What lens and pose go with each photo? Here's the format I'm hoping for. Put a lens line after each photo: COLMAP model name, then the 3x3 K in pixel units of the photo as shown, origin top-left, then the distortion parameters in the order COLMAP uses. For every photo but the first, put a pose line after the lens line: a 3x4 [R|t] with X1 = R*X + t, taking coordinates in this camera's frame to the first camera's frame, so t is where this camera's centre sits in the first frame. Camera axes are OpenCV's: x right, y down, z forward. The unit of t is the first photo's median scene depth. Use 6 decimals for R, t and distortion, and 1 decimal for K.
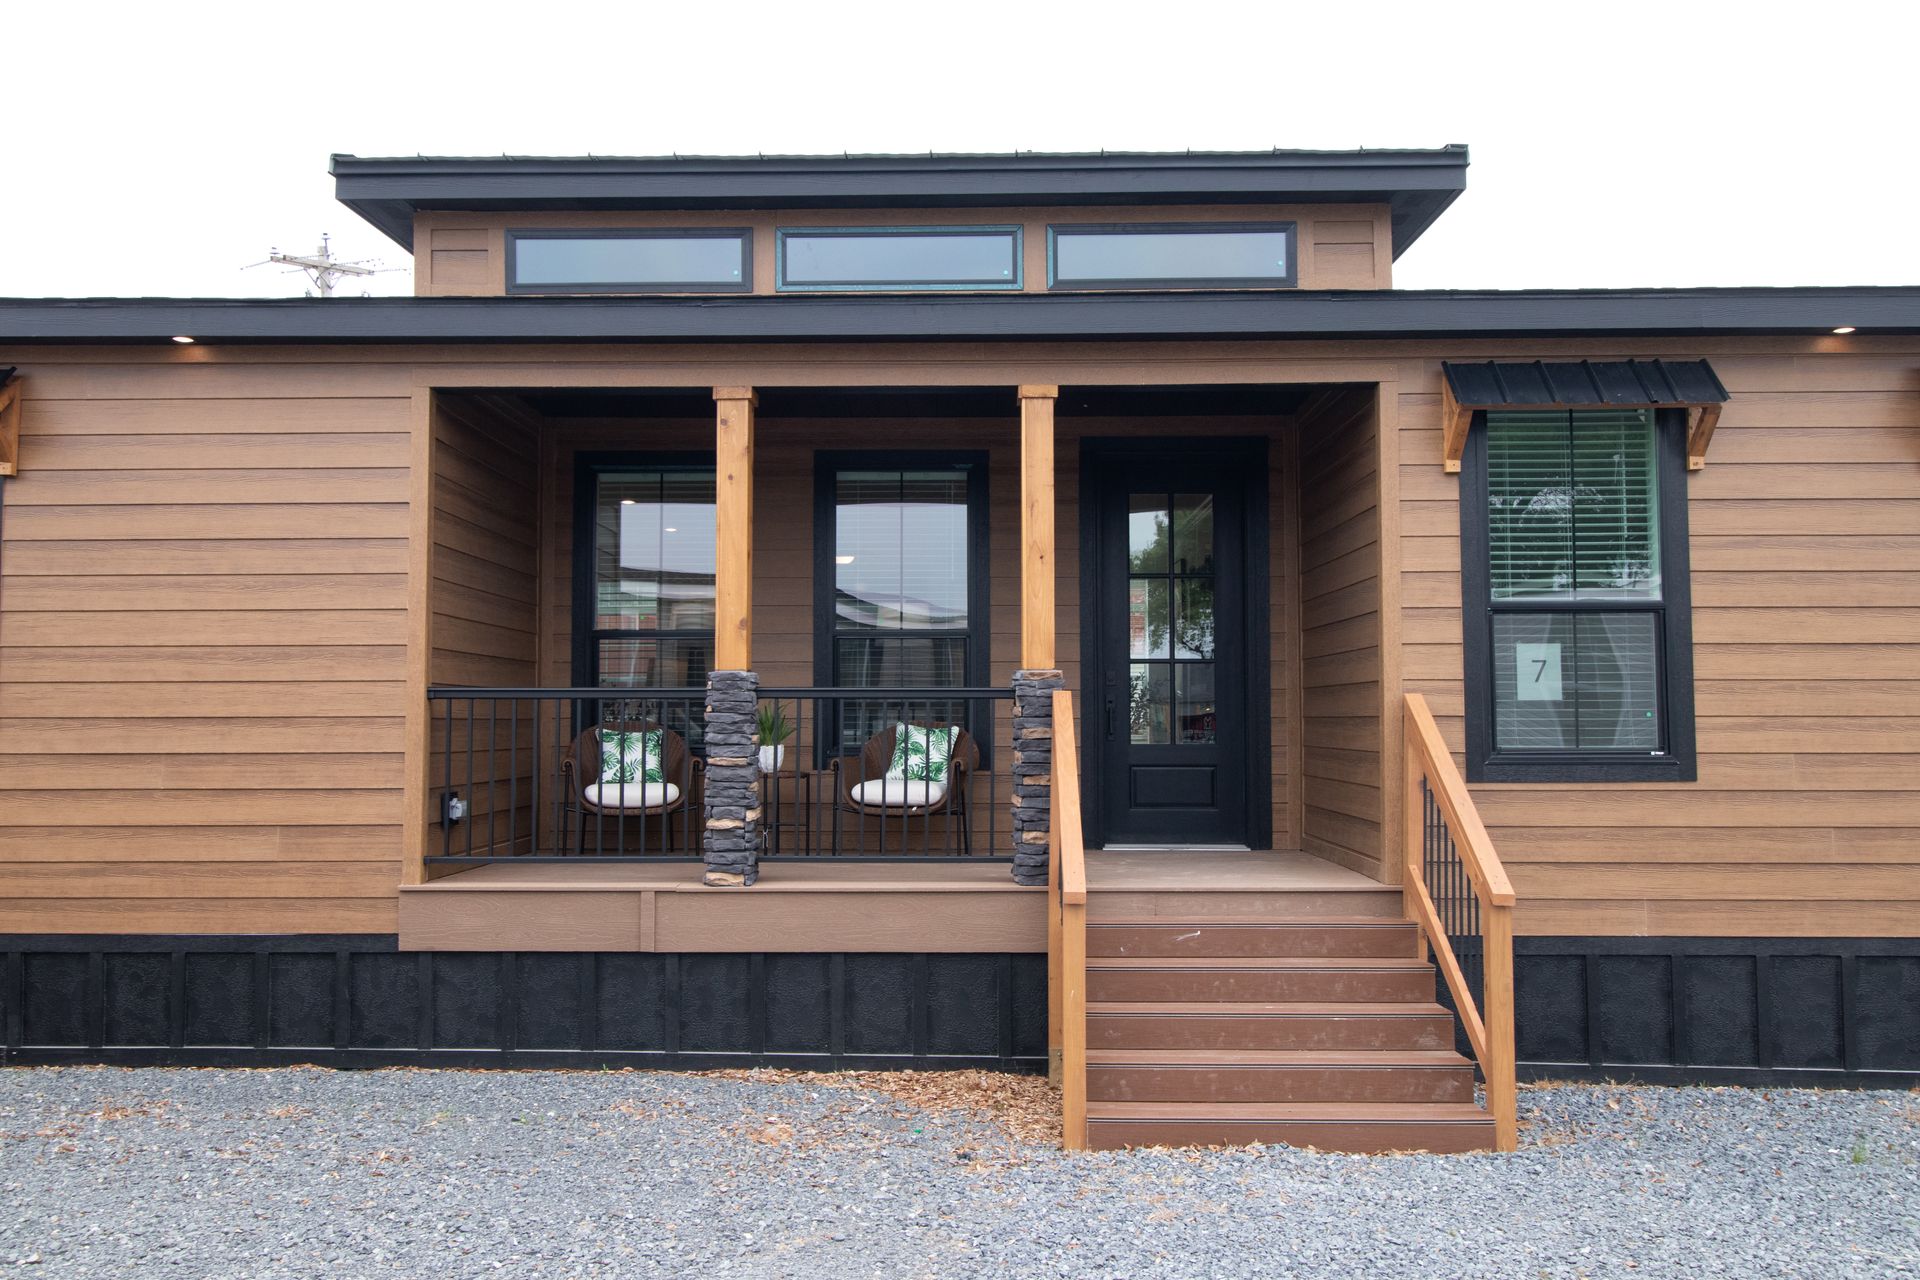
lens RADIAL K [[1648.6, 0, 951.9], [0, 1648.6, 637.1], [0, 0, 1]] dist [0.010422, 0.002505]
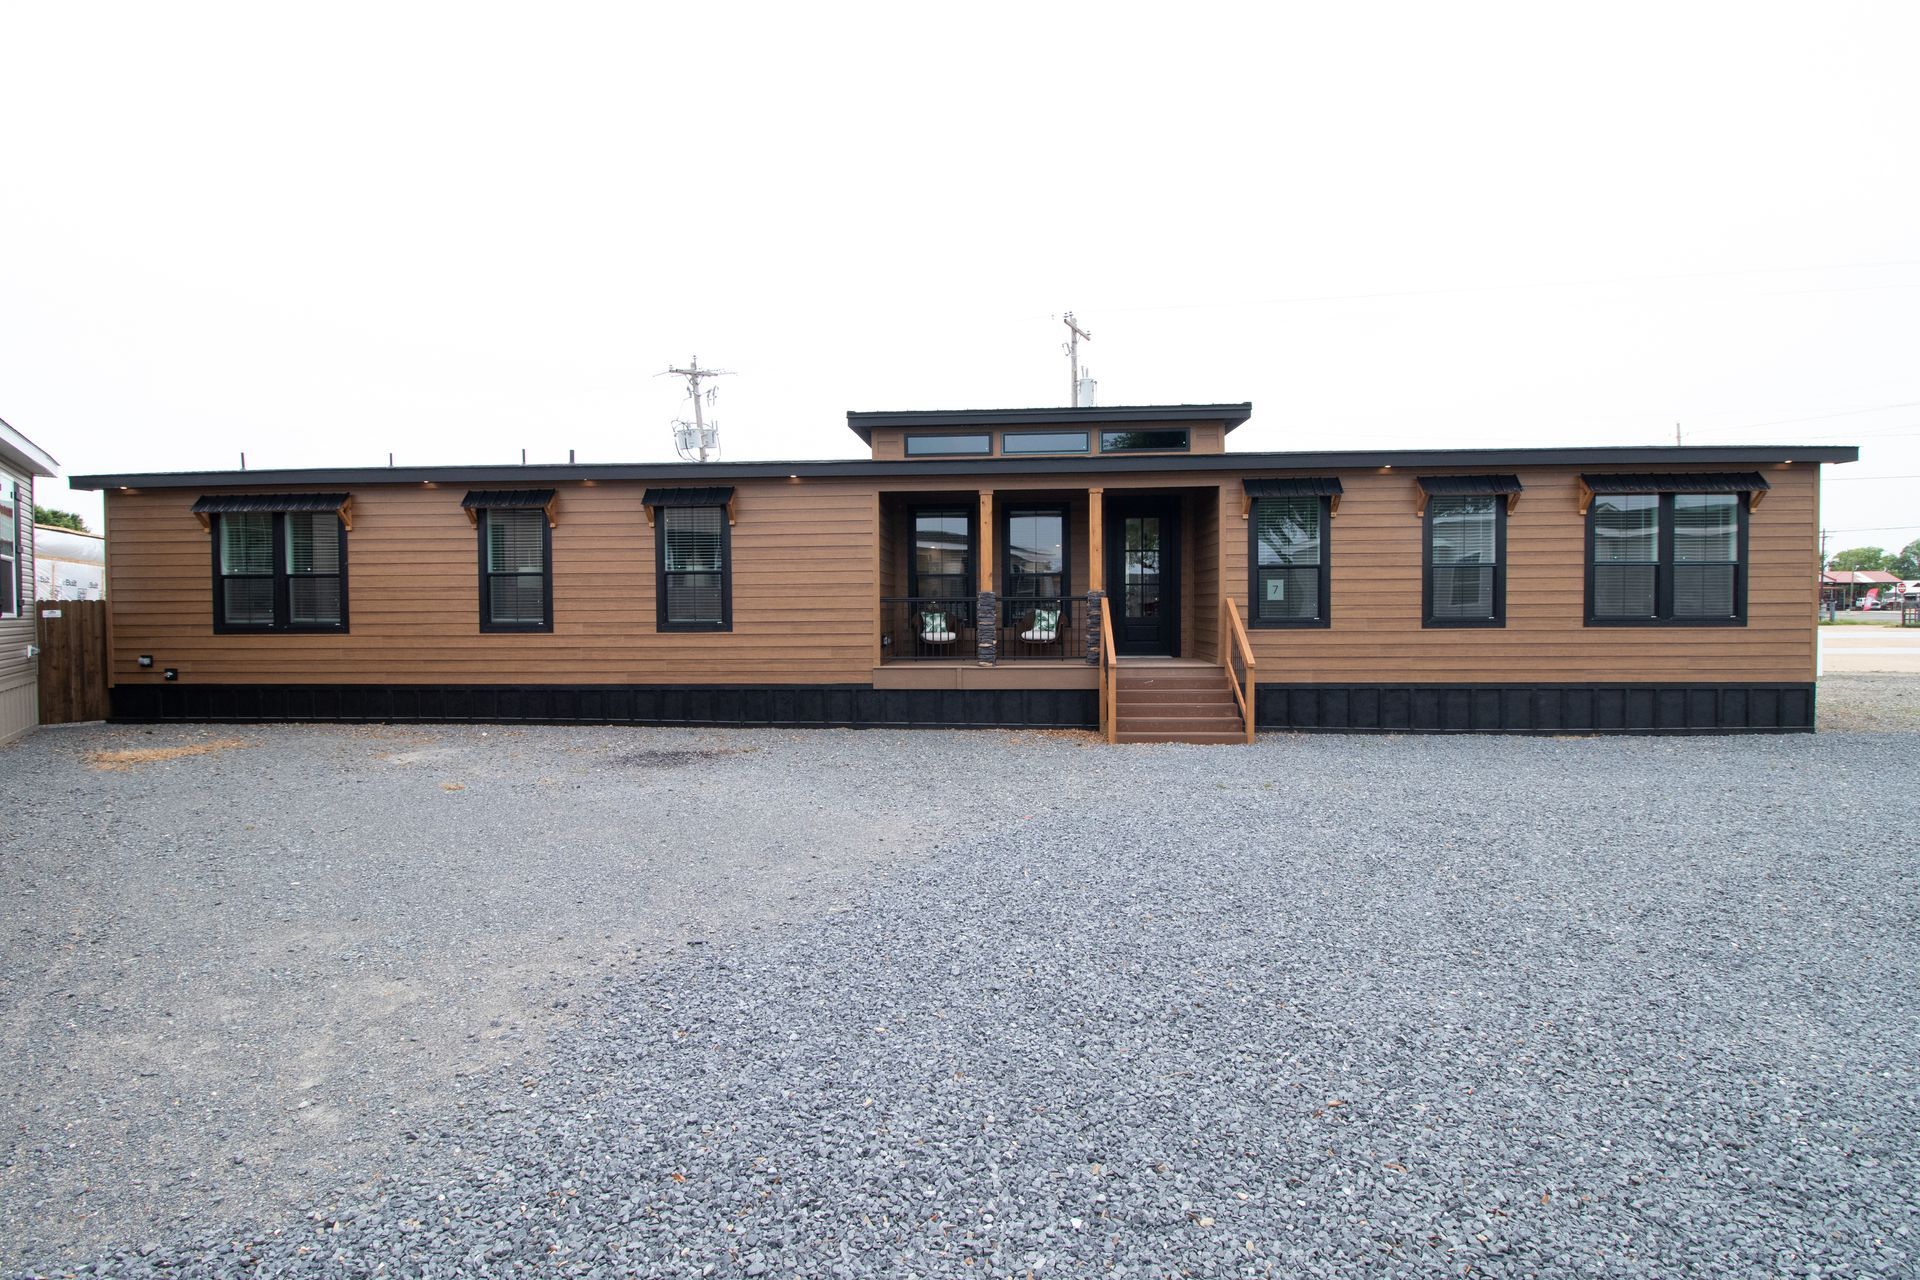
lens RADIAL K [[864.0, 0, 970.5], [0, 864.0, 634.3], [0, 0, 1]] dist [-0.002628, -0.000345]
pose [[0.998353, -0.004702, -0.057169, -0.076407], [0.009411, 0.996557, 0.082377, -0.028803], [0.056585, -0.082779, 0.994960, -0.484406]]
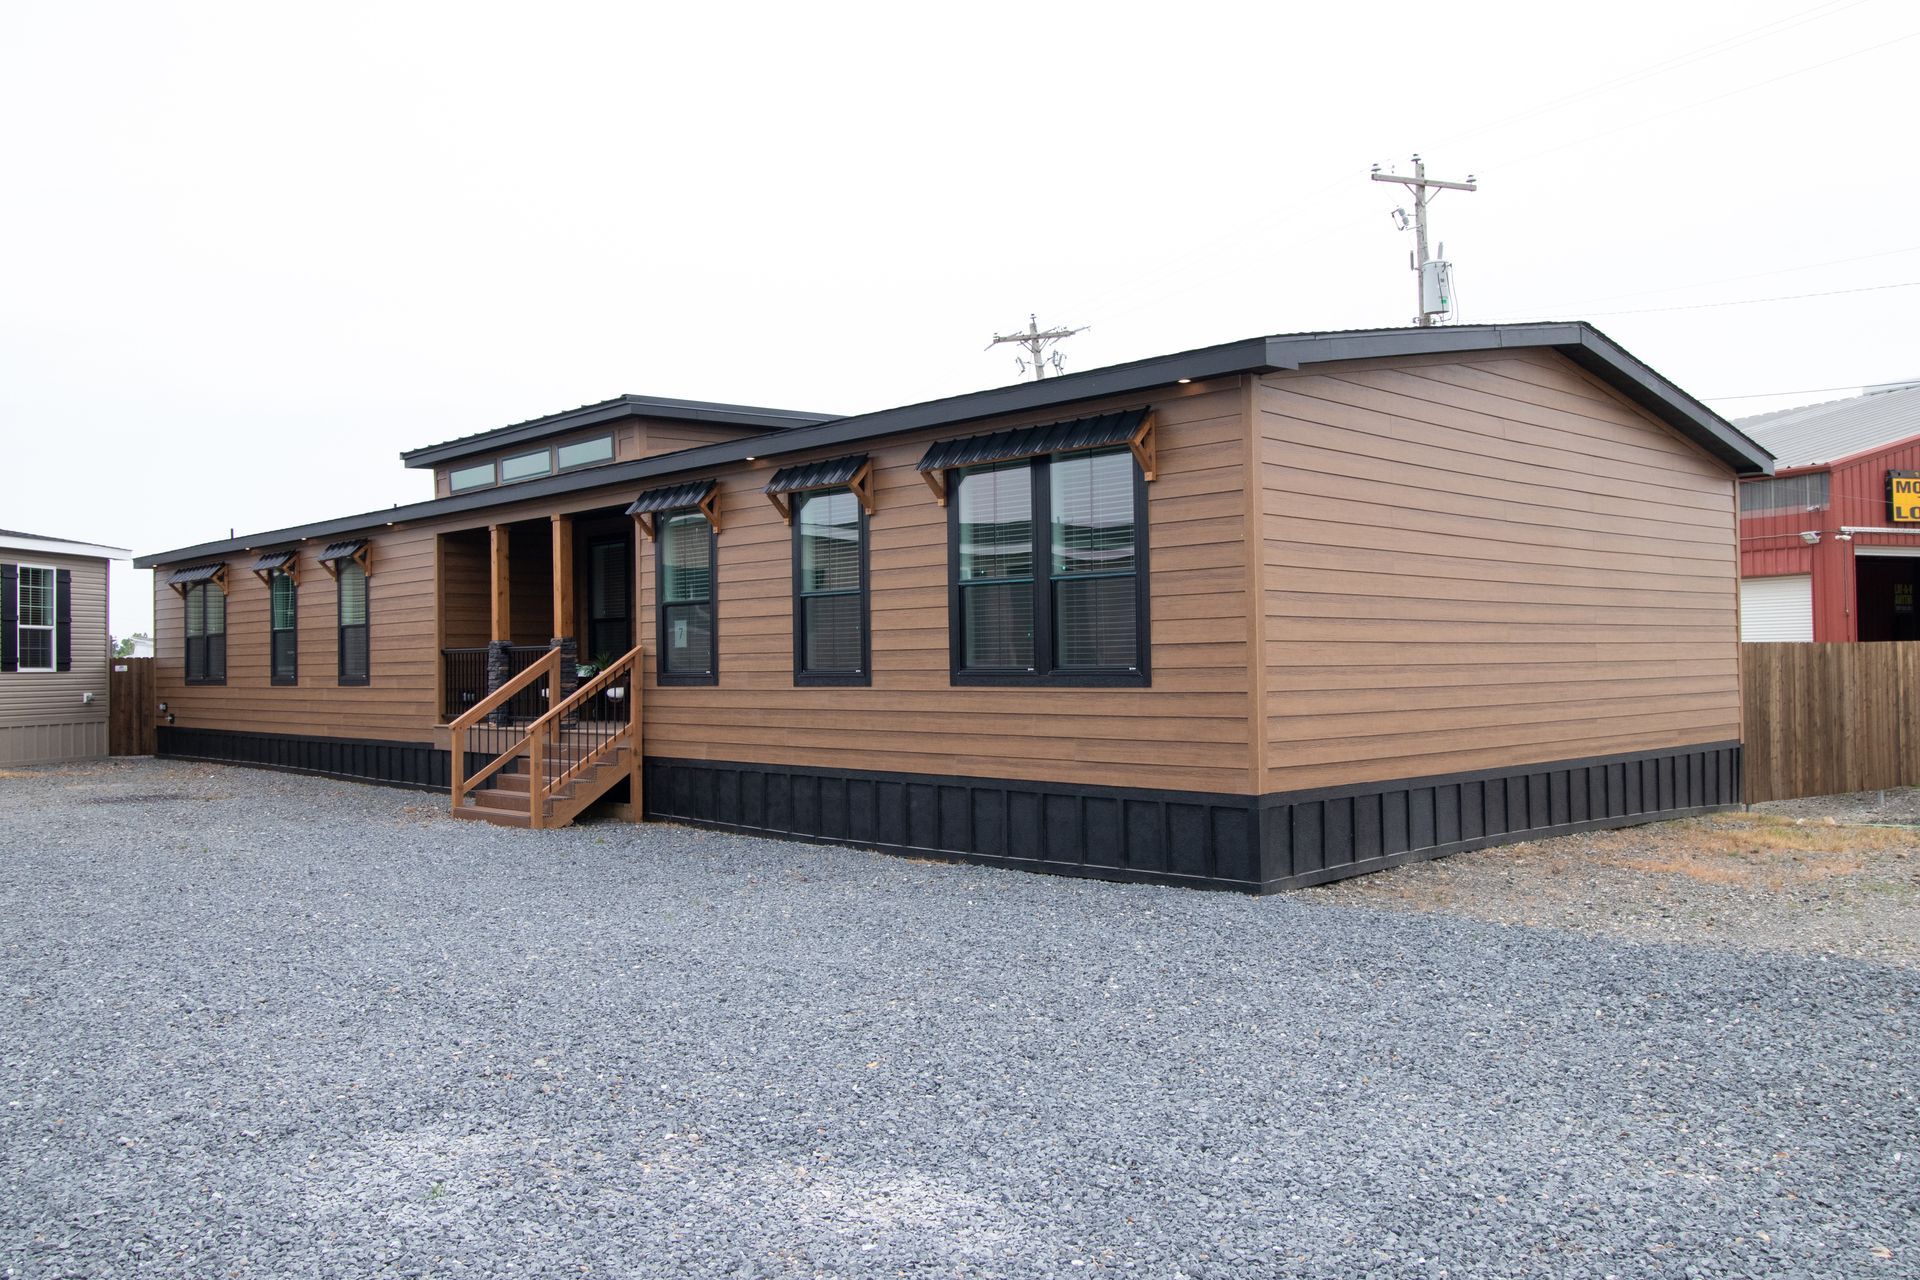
lens RADIAL K [[1309.4, 0, 963.8], [0, 1309.4, 599.2], [0, 0, 1]] dist [0.003837, 0.000039]
pose [[0.760263, -0.042199, -0.648243, 1.664235], [0.055170, 0.998477, -0.000295, -0.002548], [0.647268, -0.035539, 0.761433, -0.035642]]
